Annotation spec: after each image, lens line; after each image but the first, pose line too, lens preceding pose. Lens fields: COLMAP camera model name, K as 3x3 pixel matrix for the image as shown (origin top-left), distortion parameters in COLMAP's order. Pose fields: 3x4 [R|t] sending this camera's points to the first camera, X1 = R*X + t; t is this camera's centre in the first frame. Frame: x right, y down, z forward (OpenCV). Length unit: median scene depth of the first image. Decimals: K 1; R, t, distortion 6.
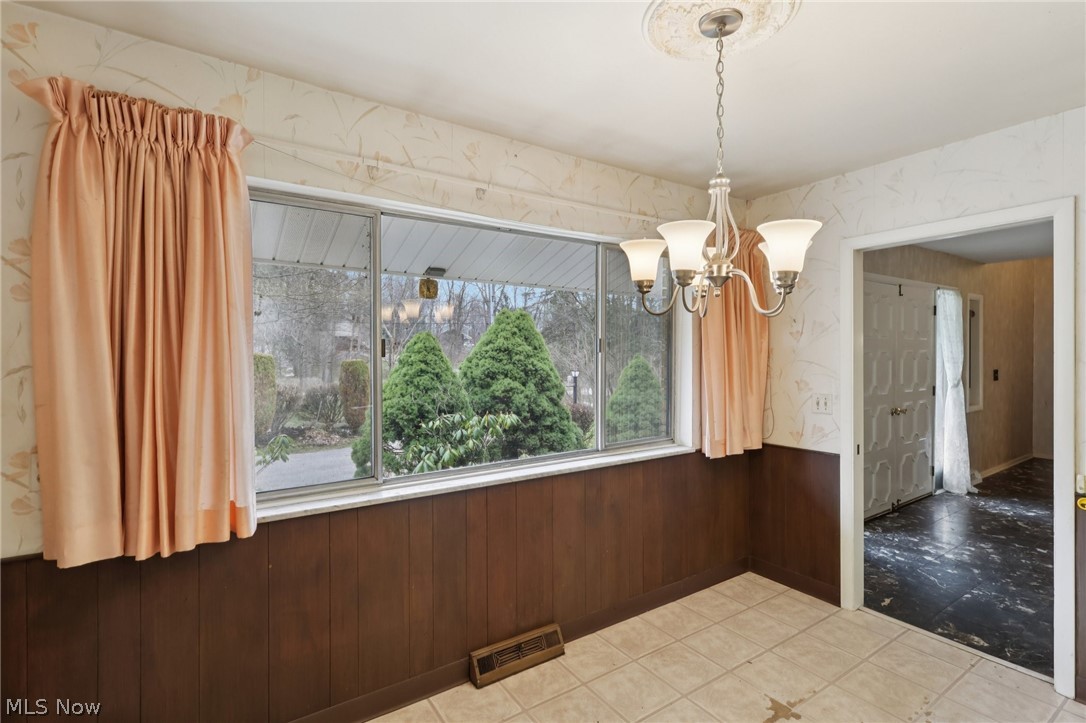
lens RADIAL K [[523.6, 0, 543.0], [0, 523.6, 361.5], [0, 0, 1]] dist [0.002541, 0.000554]
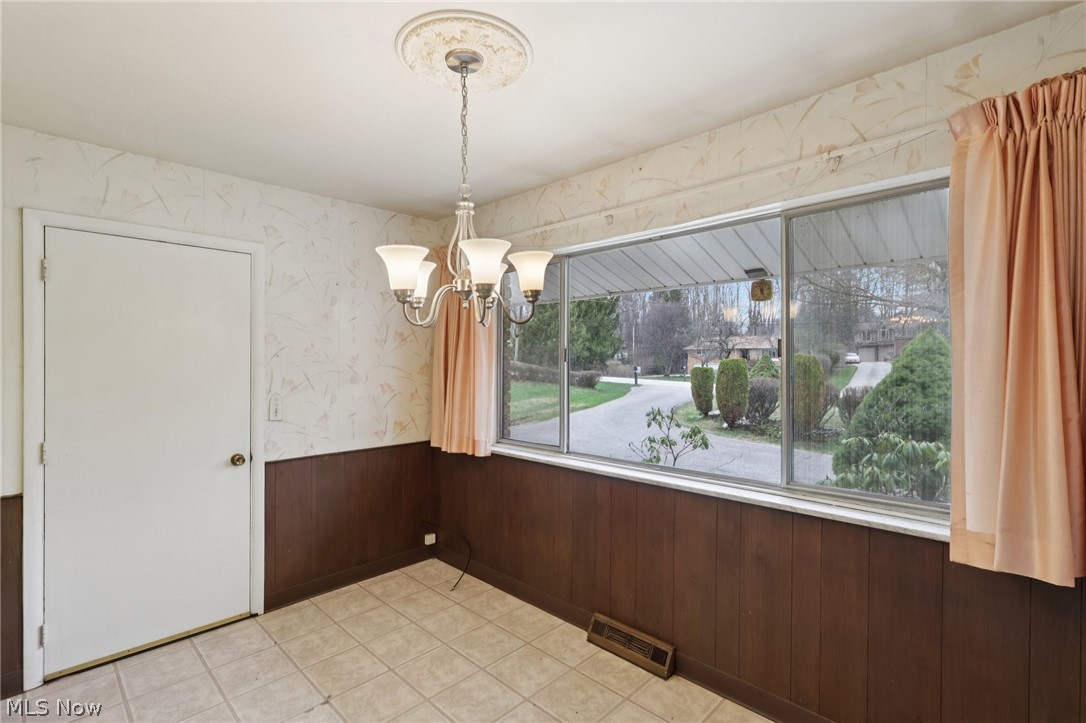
lens RADIAL K [[509.5, 0, 541.2], [0, 509.5, 365.0], [0, 0, 1]] dist [-0.005276, 0.000668]
pose [[0.187972, 0.011829, -0.982103, 0.866760], [-0.010524, 0.999894, 0.010029, -0.011412], [0.982118, 0.008451, 0.188077, 0.592058]]
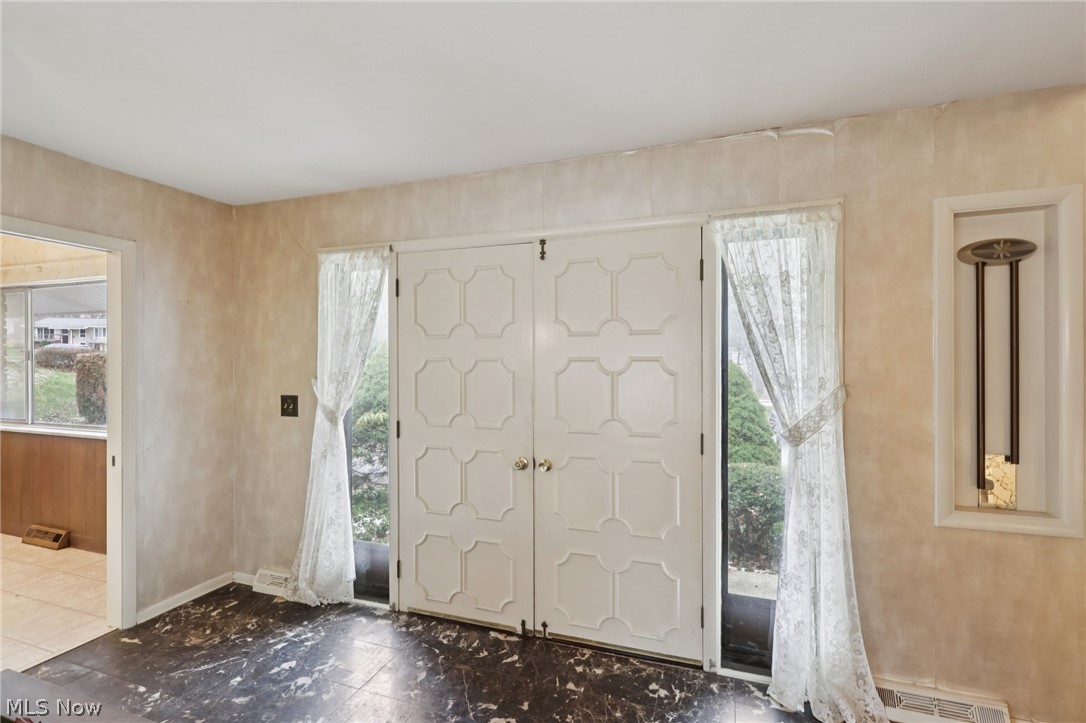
lens RADIAL K [[523.6, 0, 543.0], [0, 523.6, 361.5], [0, 0, 1]] dist [0.002541, 0.000554]
pose [[0.571840, 0.013592, -0.820252, 2.124048], [-0.012705, 0.999890, 0.007711, -0.039332], [0.820267, 0.006012, 0.571950, 1.265772]]
